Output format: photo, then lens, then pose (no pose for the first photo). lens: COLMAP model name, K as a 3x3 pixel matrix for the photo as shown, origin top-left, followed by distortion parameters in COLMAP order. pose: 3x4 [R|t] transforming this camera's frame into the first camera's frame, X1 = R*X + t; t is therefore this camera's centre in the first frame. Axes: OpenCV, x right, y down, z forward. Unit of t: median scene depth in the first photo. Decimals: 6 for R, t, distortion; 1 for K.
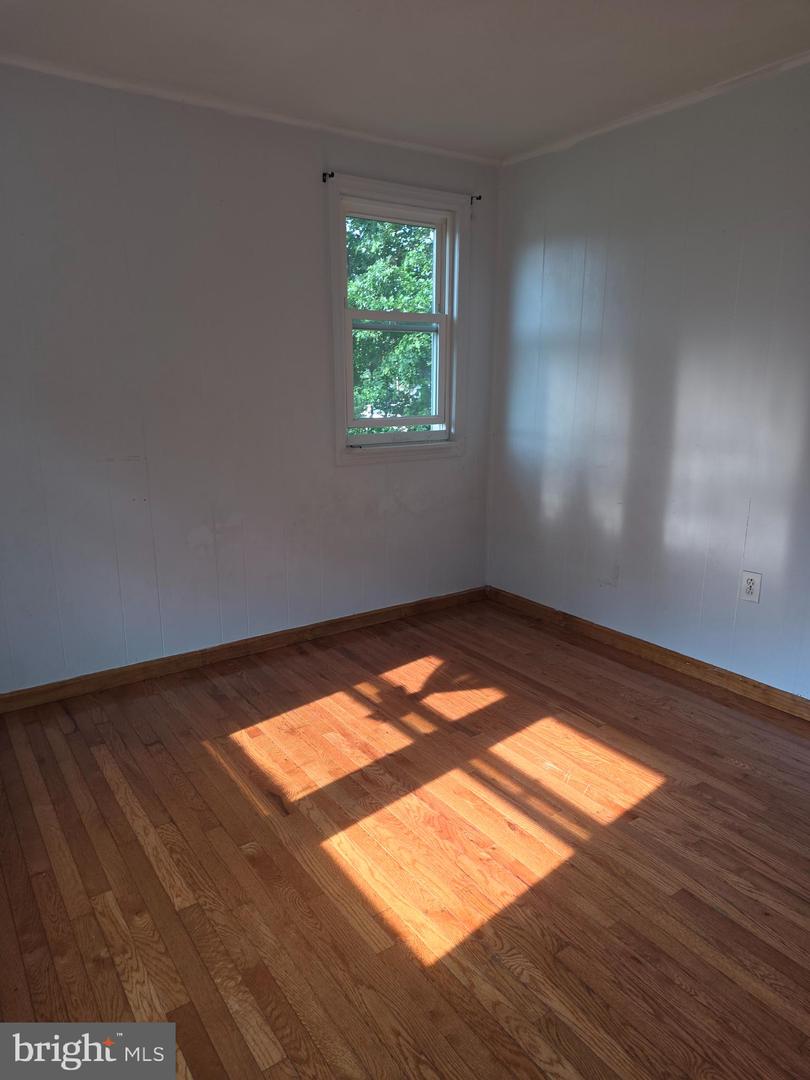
lens RADIAL K [[723.8, 0, 405.0], [0, 723.8, 540.0], [0, 0, 1]] dist [0.086655, -0.092162]
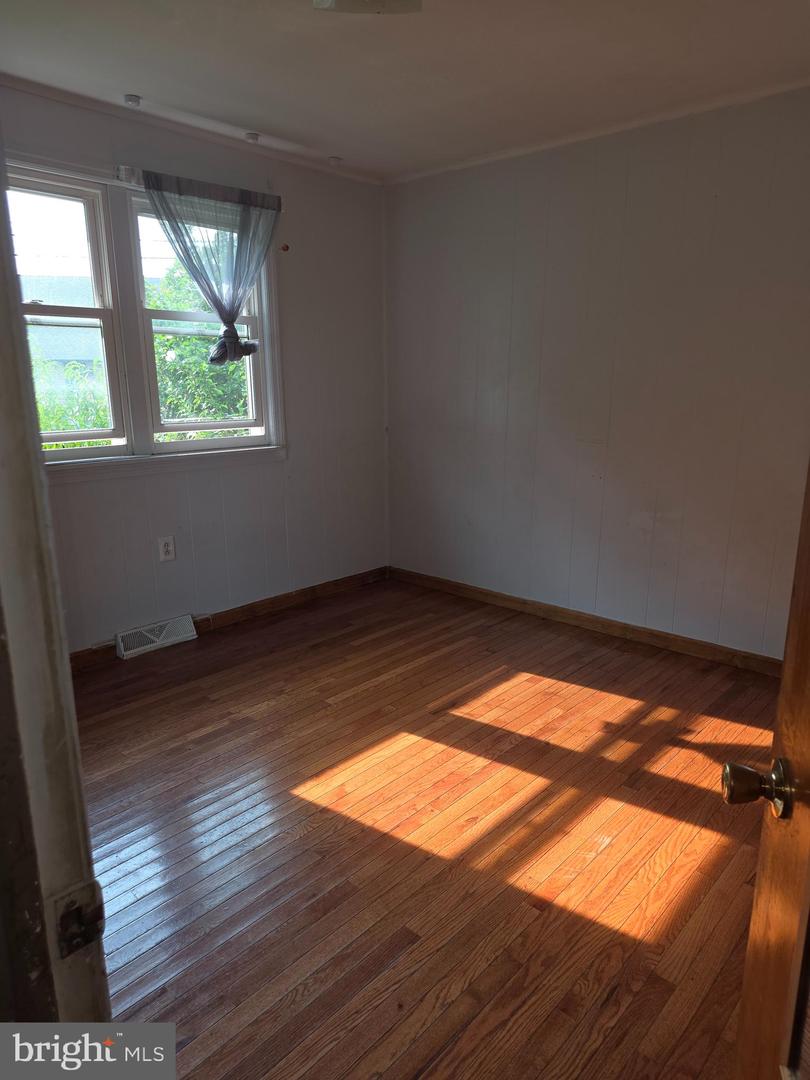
lens RADIAL K [[712.7, 0, 405.0], [0, 712.7, 540.0], [0, 0, 1]] dist [0.091325, -0.081677]
pose [[0.234637, 0.229952, -0.944493, 0.803090], [-0.223179, 0.958407, 0.177896, -0.111253], [0.946116, 0.169050, 0.276199, 0.471252]]
